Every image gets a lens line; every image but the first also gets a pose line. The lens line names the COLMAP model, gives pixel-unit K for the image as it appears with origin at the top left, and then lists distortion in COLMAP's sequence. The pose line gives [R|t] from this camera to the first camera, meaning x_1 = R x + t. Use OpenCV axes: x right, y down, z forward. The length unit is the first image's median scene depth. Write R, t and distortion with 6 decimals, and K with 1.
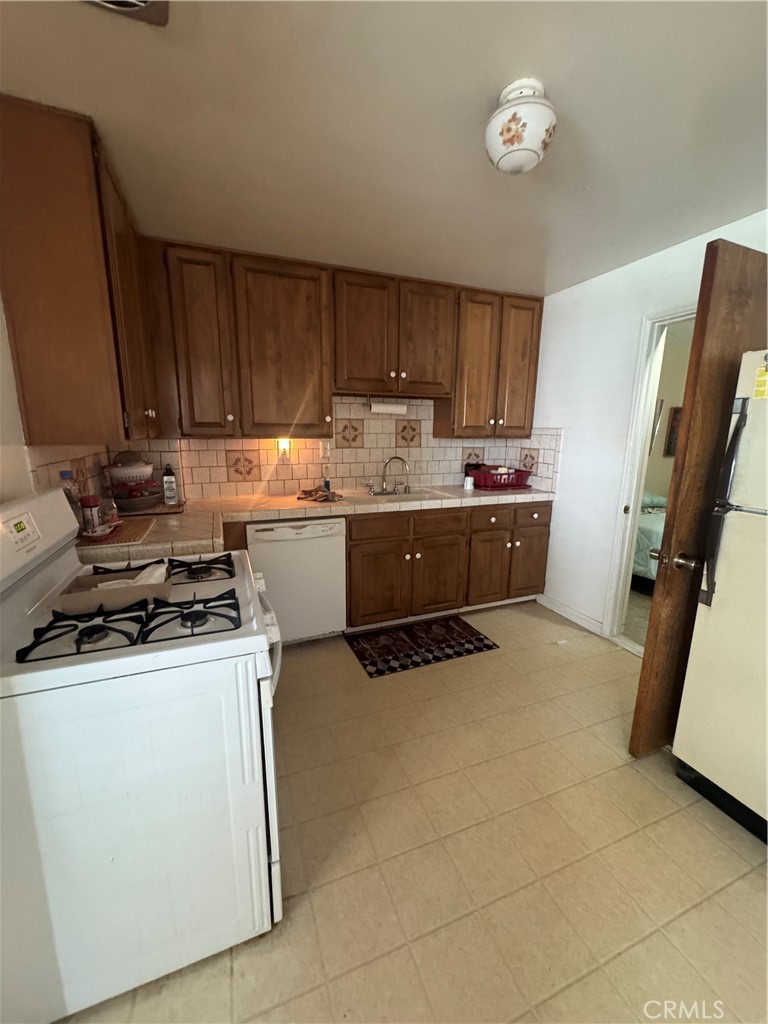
lens RADIAL K [[409.6, 0, 383.9], [0, 409.6, 507.7], [0, 0, 1]] dist [-0.002519, -0.000516]
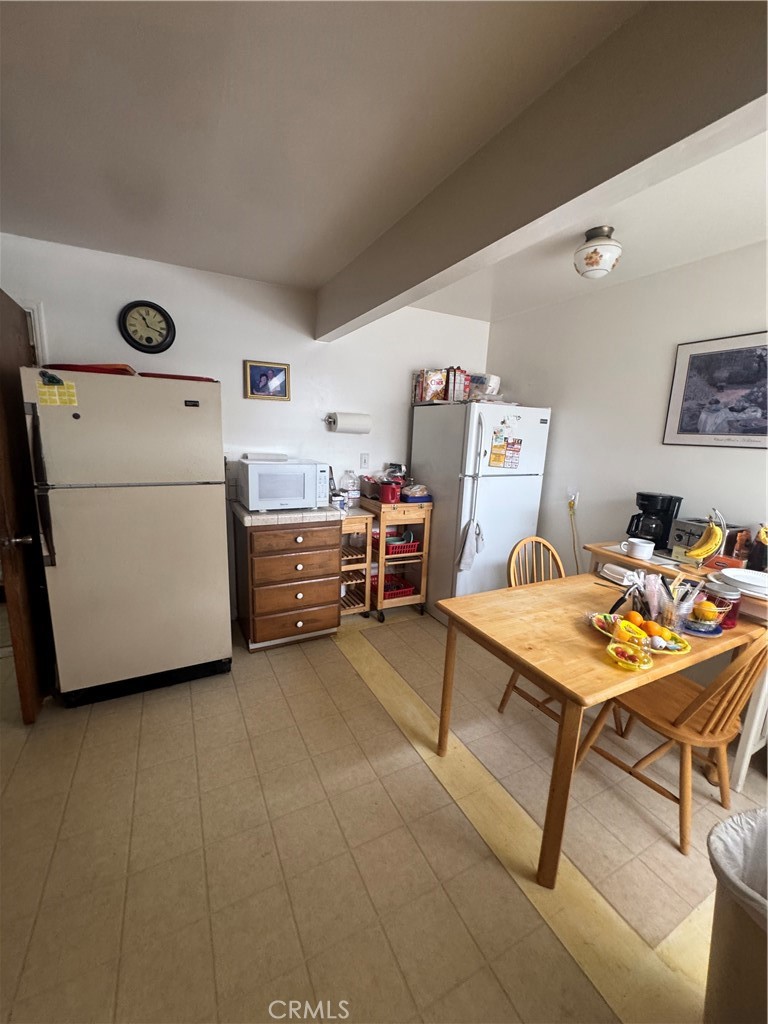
lens RADIAL K [[409.6, 0, 382.3], [0, 409.6, 511.5], [0, 0, 1]] dist [-0.002519, -0.000516]
pose [[-0.099387, -0.211752, 0.972257, -0.523769], [0.157432, 0.961441, 0.225490, -0.050674], [-0.982516, 0.175475, -0.062218, 0.043155]]
